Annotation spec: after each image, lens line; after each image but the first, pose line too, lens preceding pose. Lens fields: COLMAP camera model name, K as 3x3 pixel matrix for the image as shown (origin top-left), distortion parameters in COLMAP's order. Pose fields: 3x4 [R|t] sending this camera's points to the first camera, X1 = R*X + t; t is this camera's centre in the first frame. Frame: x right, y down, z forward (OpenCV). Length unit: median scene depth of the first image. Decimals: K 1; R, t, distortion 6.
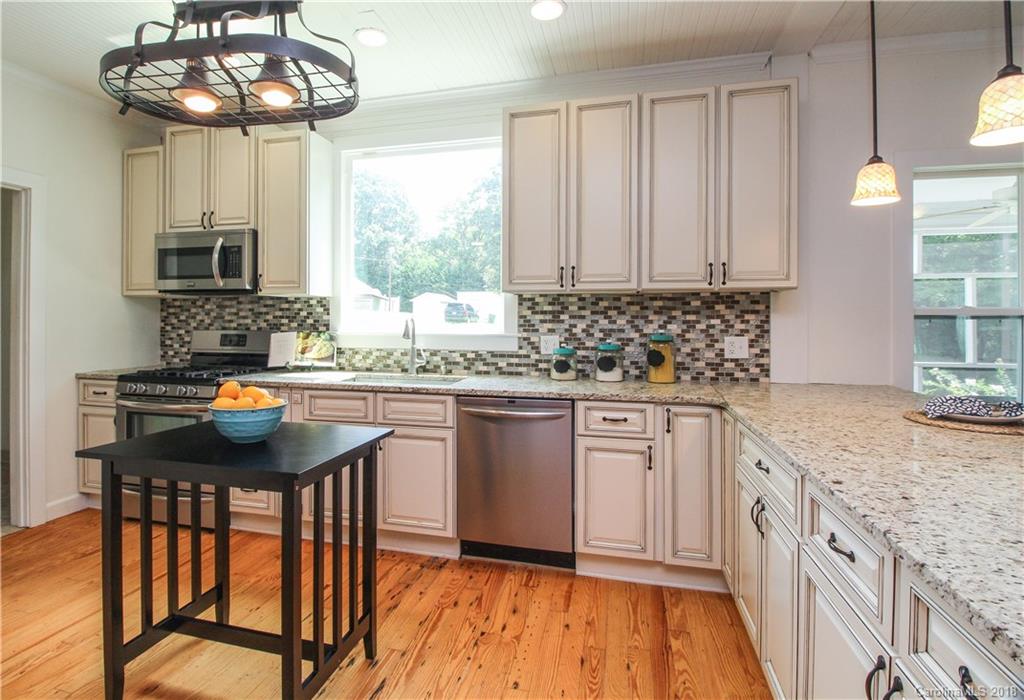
lens RADIAL K [[511.2, 0, 485.4], [0, 511.2, 319.7], [0, 0, 1]] dist [-0.012180, -0.003940]
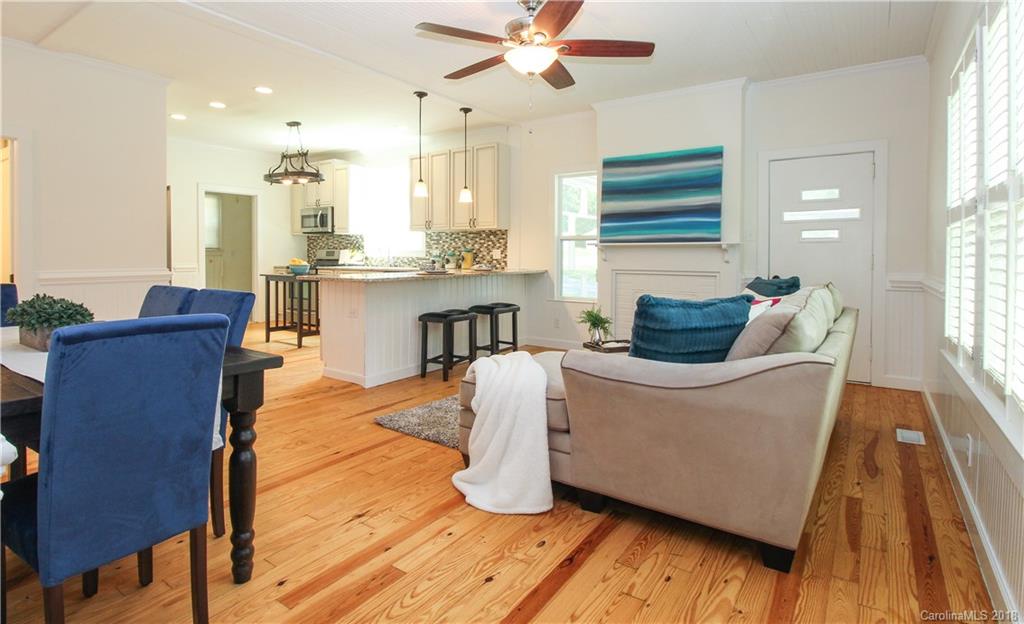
lens RADIAL K [[518.0, 0, 494.6], [0, 518.0, 269.2], [0, 0, 1]] dist [-0.011589, 0.000065]
pose [[0.940728, 0.010612, -0.338996, 1.154132], [-0.002247, 0.999683, 0.025058, 0.057828], [0.339154, -0.022811, 0.940454, -1.094464]]
